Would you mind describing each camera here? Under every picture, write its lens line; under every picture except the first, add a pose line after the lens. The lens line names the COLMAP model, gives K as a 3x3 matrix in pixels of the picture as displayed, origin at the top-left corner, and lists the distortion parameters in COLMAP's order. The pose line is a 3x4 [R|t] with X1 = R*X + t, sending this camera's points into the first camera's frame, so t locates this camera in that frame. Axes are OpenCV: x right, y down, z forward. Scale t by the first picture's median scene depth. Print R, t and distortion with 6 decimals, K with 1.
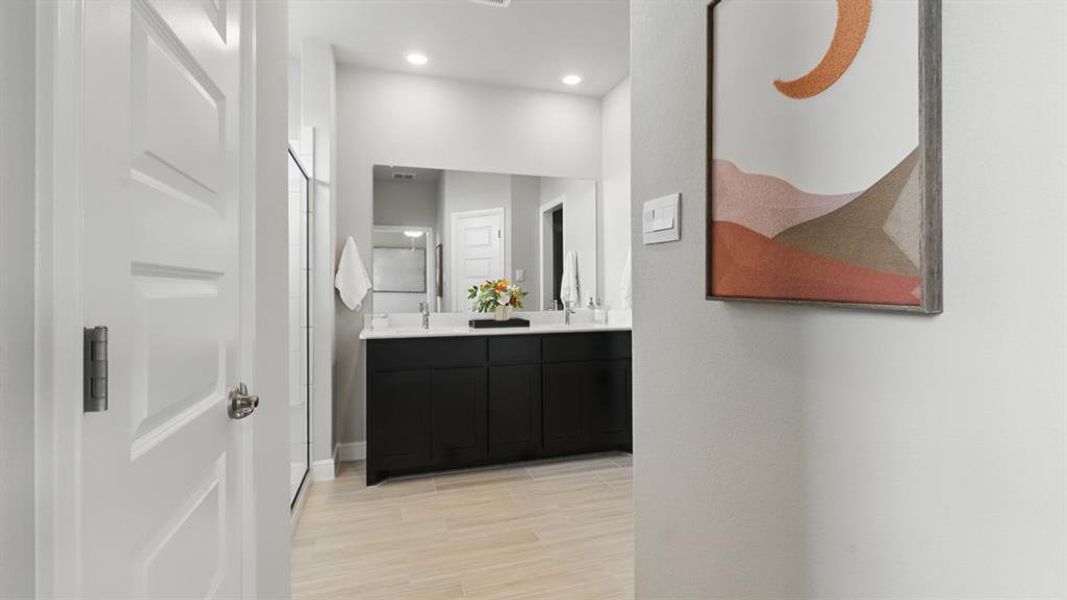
lens RADIAL K [[485.6, 0, 534.9], [0, 485.6, 277.2], [0, 0, 1]] dist [0.002097, 0.000233]
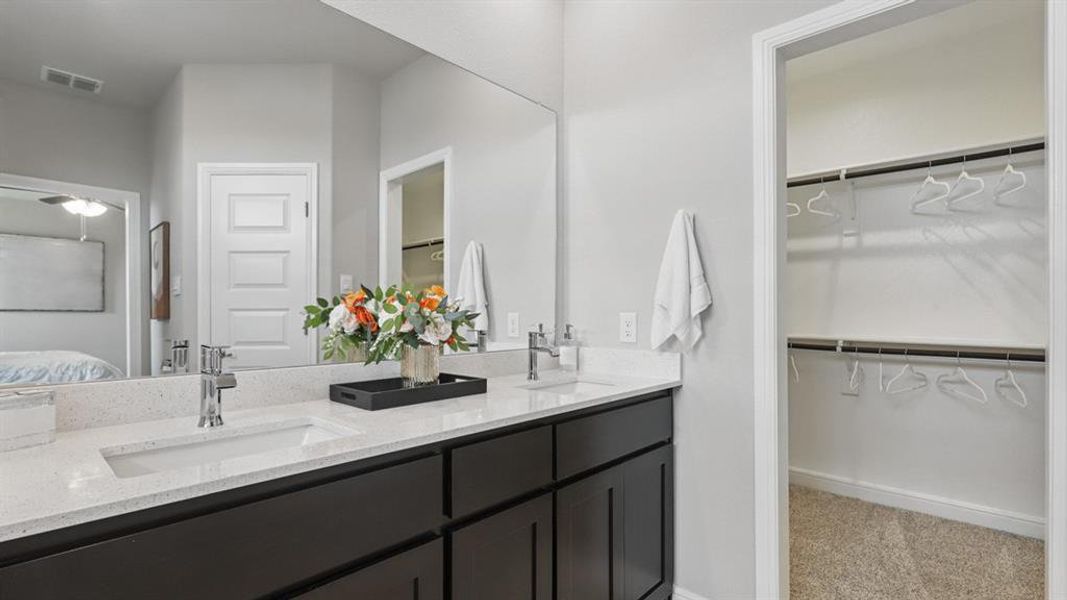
lens RADIAL K [[488.7, 0, 533.5], [0, 488.7, 300.0], [0, 0, 1]] dist [0.002499, 0.000335]
pose [[0.866557, 0.021063, 0.498633, -0.125363], [-0.020894, 0.999764, -0.005922, 0.012839], [-0.498640, -0.005287, 0.866793, 0.385150]]
